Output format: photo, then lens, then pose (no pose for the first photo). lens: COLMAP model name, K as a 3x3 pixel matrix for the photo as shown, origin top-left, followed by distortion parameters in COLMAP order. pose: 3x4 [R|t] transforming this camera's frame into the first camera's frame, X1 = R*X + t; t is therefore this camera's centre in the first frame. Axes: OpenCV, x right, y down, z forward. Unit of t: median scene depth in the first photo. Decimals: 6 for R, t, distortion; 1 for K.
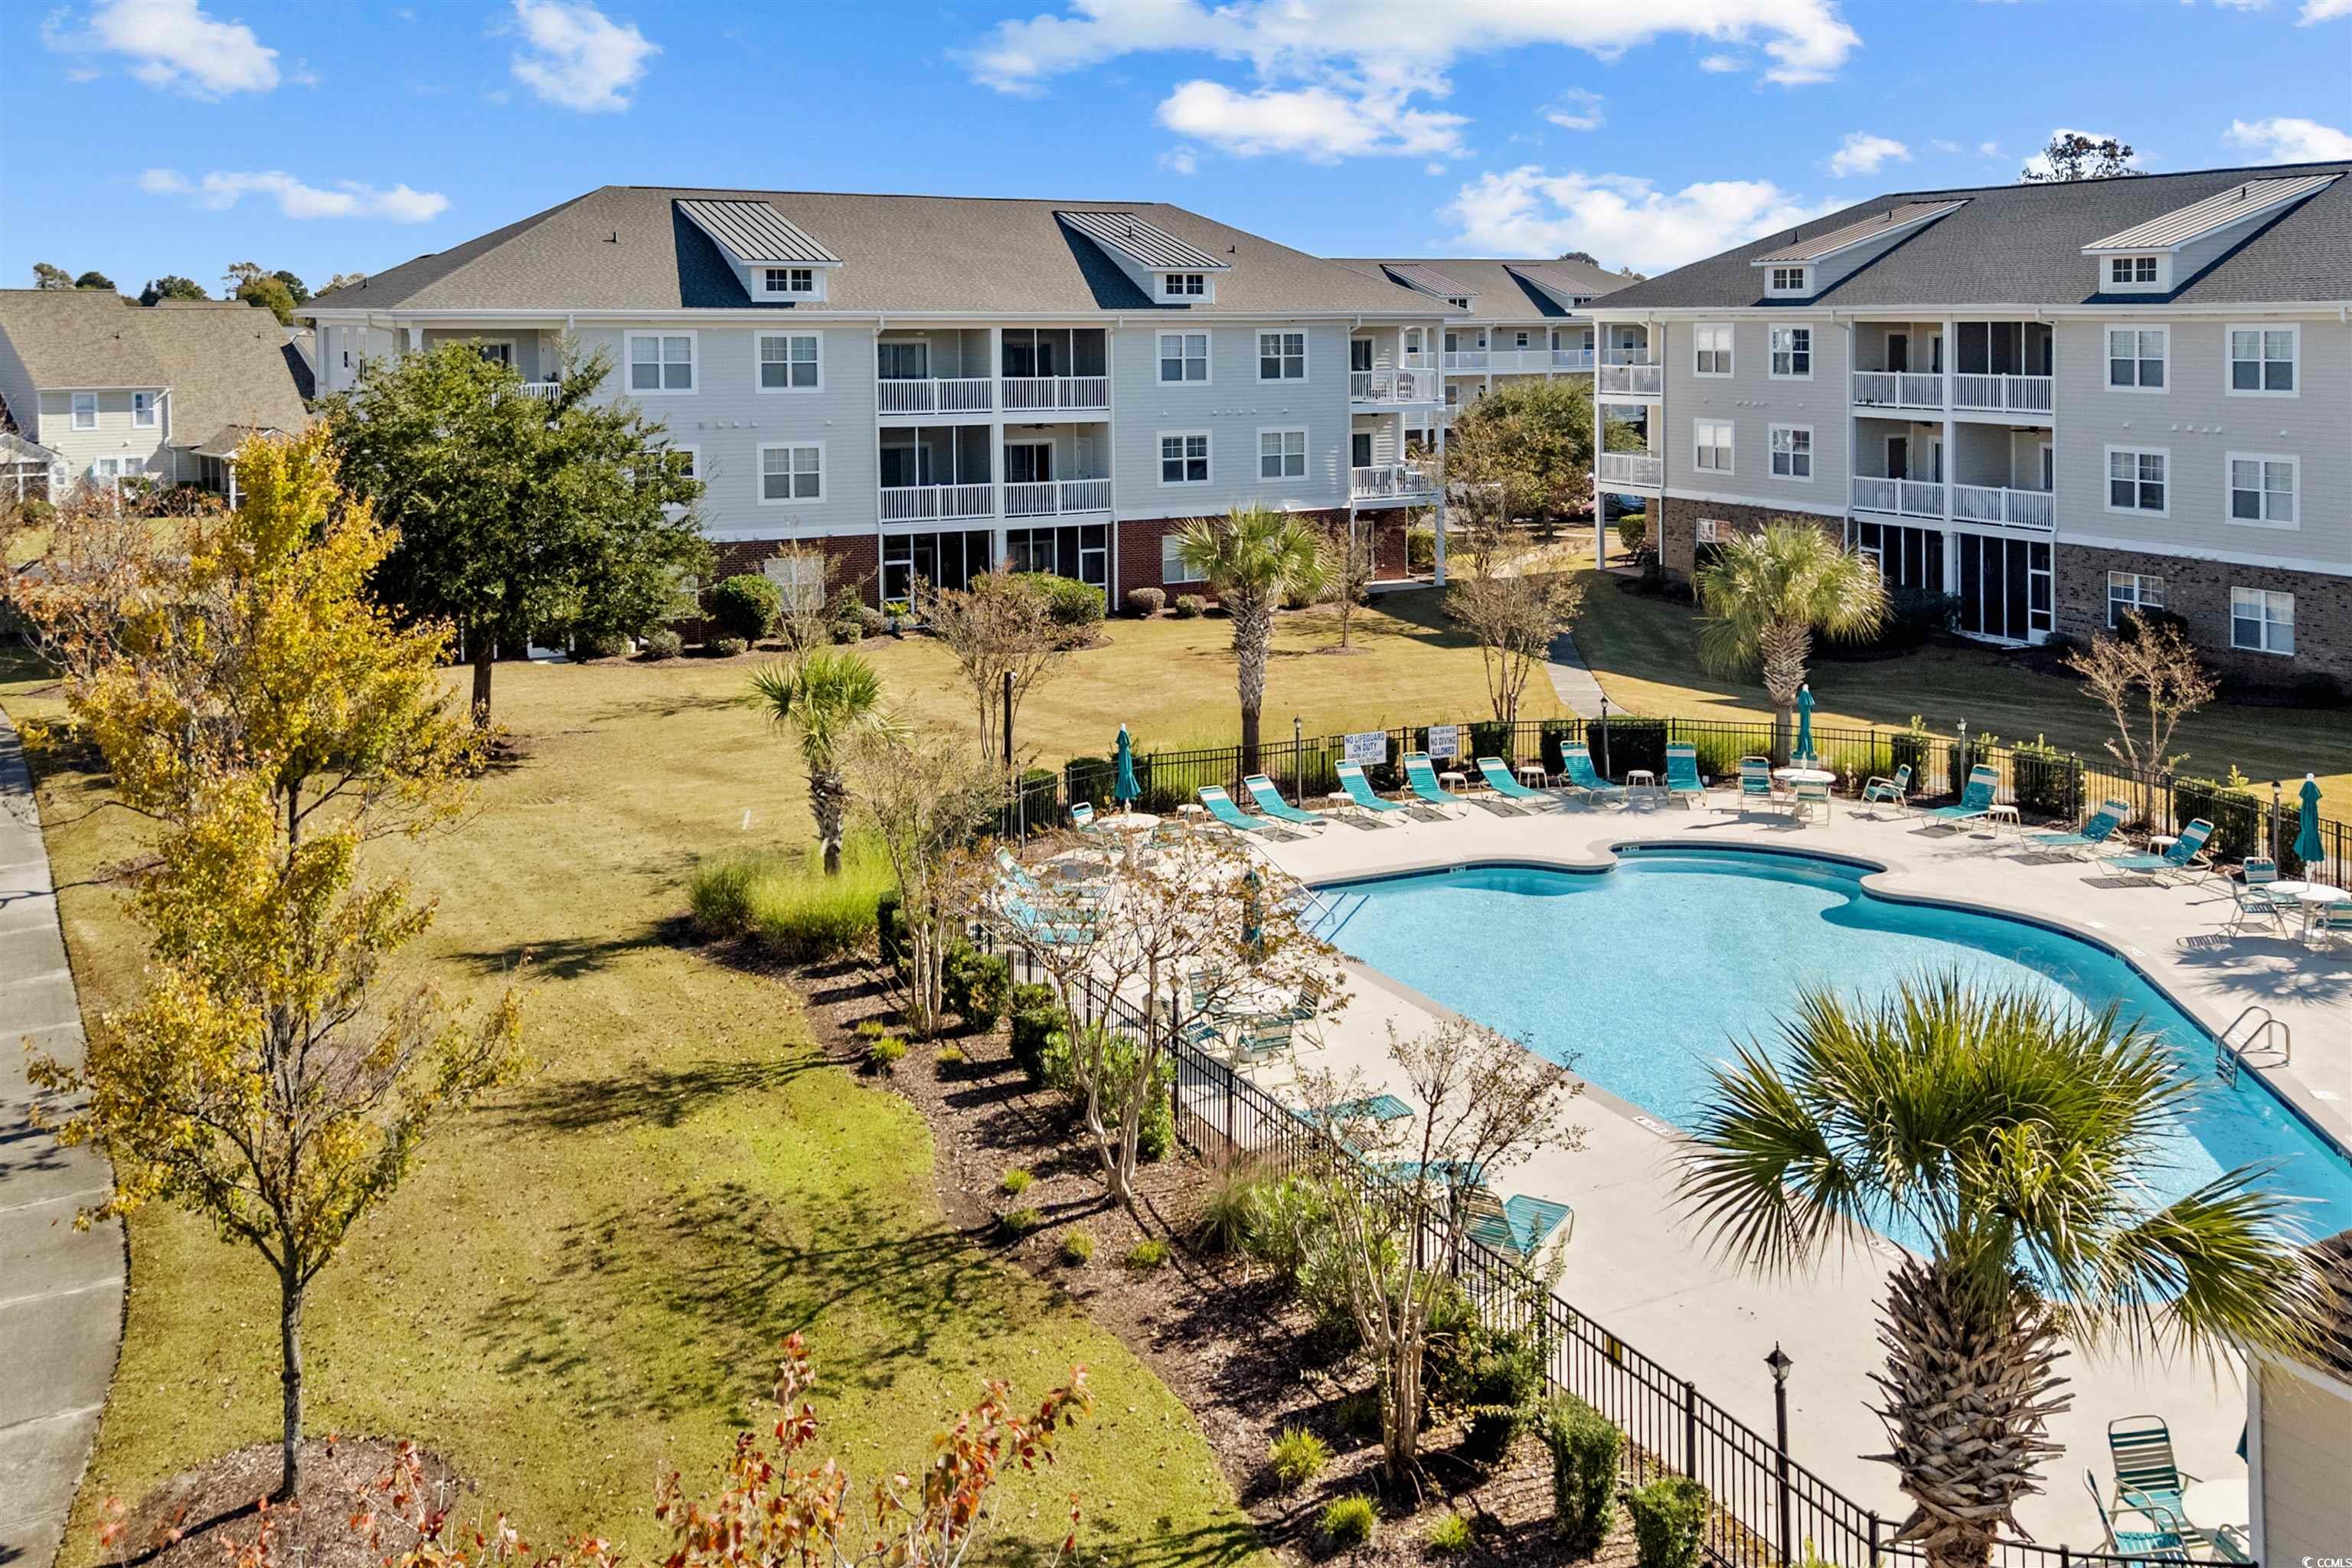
lens RADIAL K [[2173.4, 0, 1179.3], [0, 2173.4, 642.1], [0, 0, 1]] dist [0.141763, -0.004374]
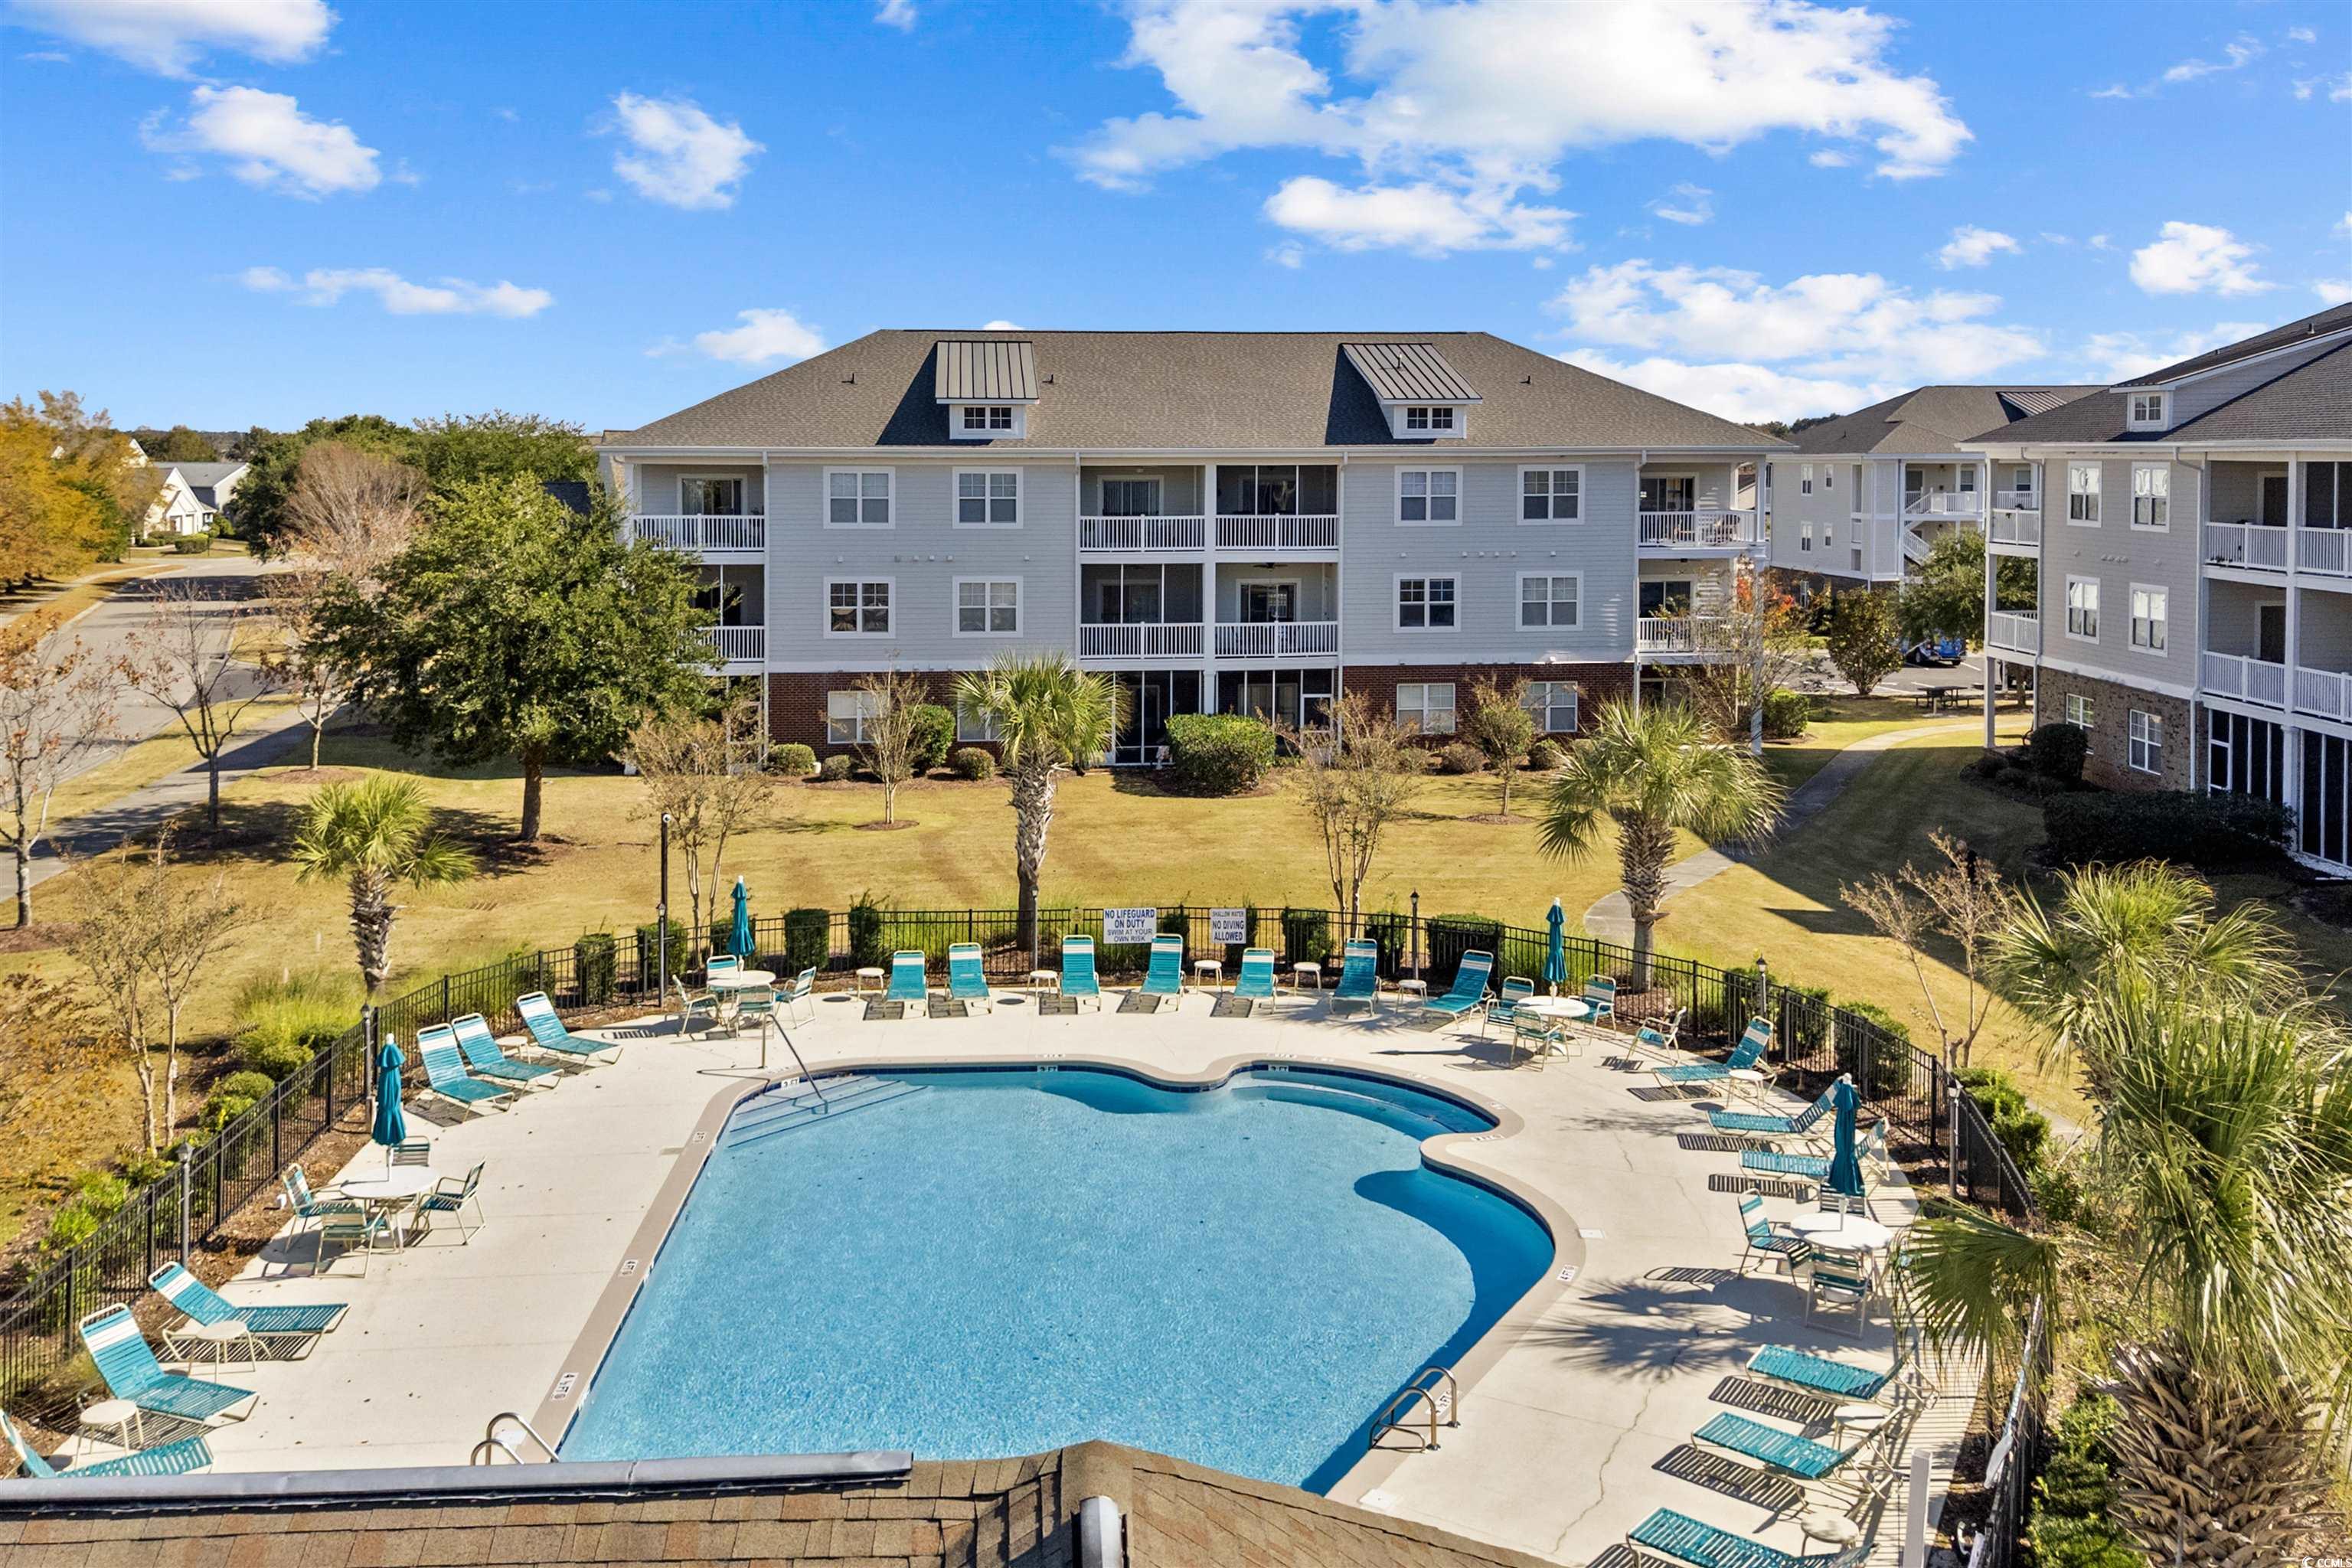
lens RADIAL K [[2173.4, 0, 1179.3], [0, 2173.4, 642.1], [0, 0, 1]] dist [0.141763, -0.004374]
pose [[0.916367, 0.035826, -0.398732, 0.289160], [-0.060169, 0.997000, -0.048699, -0.016077], [0.395791, 0.068618, 0.915773, 0.105714]]
